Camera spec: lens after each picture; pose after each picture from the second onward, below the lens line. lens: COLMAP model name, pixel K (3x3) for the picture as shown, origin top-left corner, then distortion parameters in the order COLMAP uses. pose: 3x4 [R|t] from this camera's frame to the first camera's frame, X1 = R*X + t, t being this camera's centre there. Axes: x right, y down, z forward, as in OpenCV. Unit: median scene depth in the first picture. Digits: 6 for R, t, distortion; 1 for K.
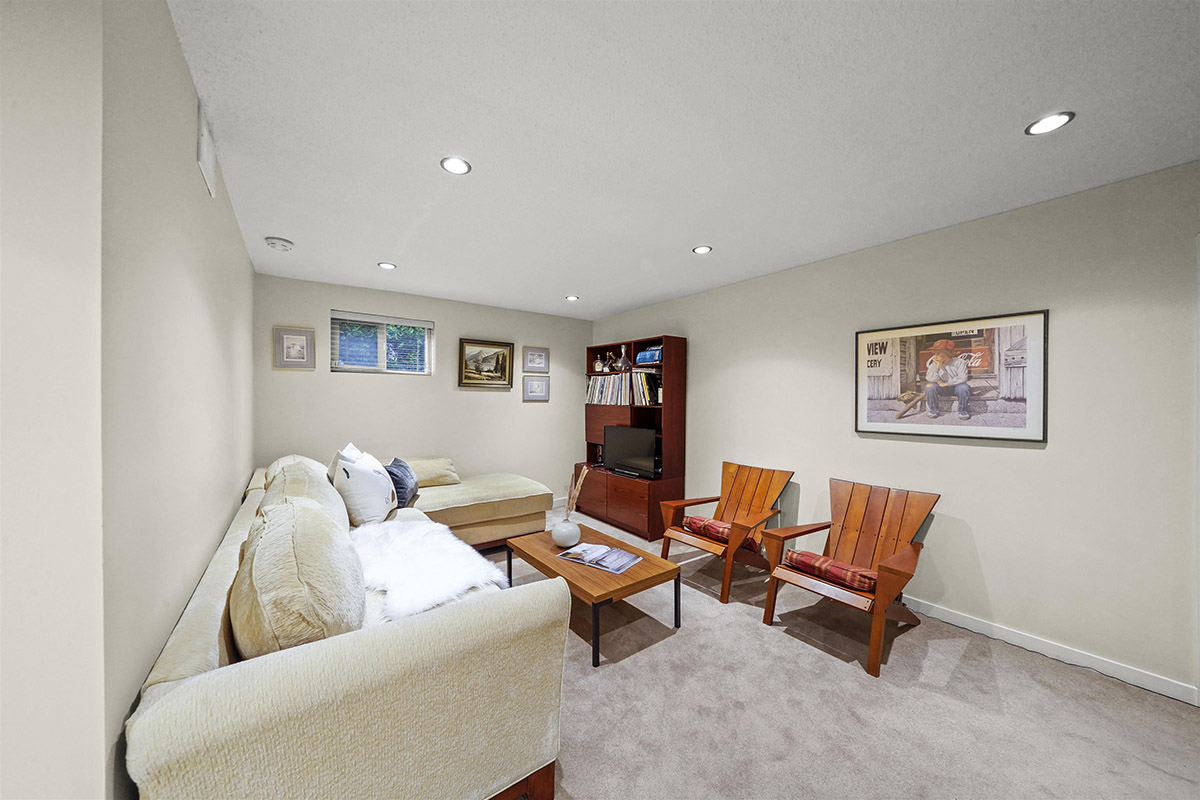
lens RADIAL K [[418.8, 0, 602.5], [0, 418.8, 402.4], [0, 0, 1]] dist [-0.000466, -0.000022]
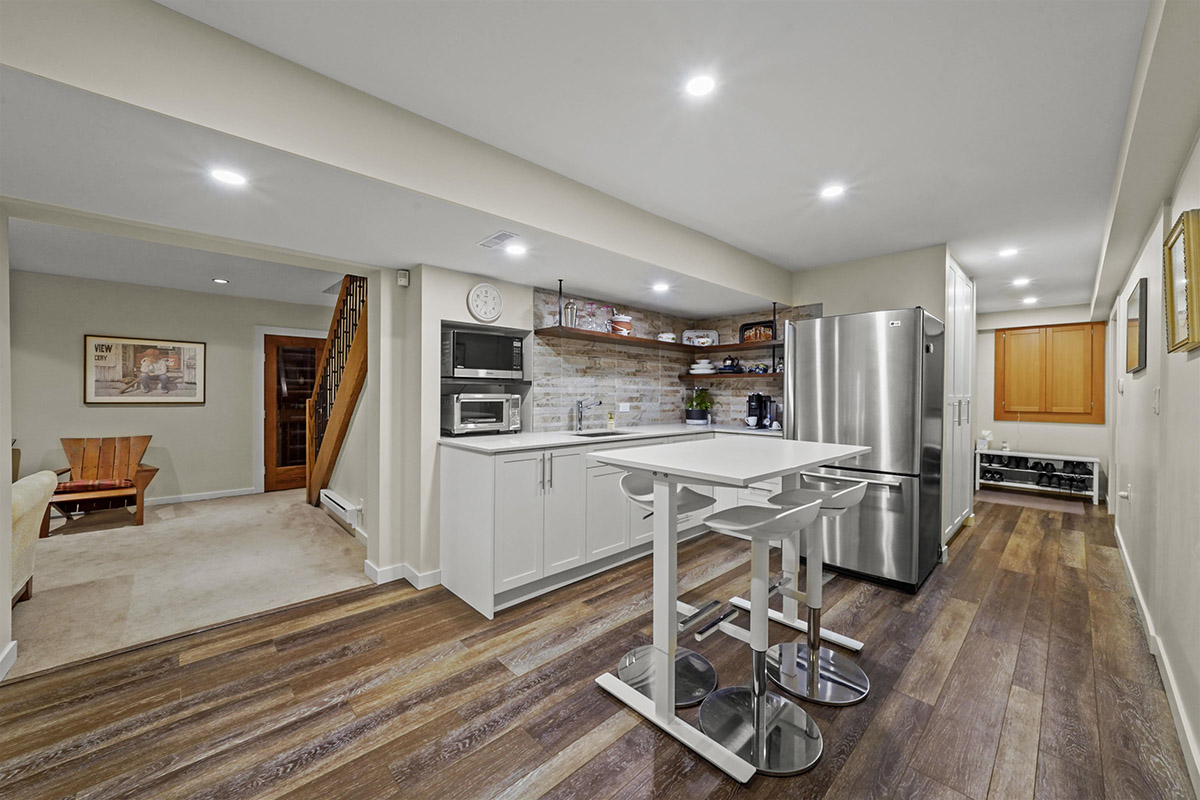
lens RADIAL K [[445.8, 0, 601.6], [0, 445.8, 396.3], [0, 0, 1]] dist [0.000566, 0.000039]
pose [[-0.122068, -0.004999, 0.992509, -1.300233], [-0.005056, 0.999977, 0.004415, 0.033640], [-0.992509, -0.004479, -0.122090, -0.666961]]
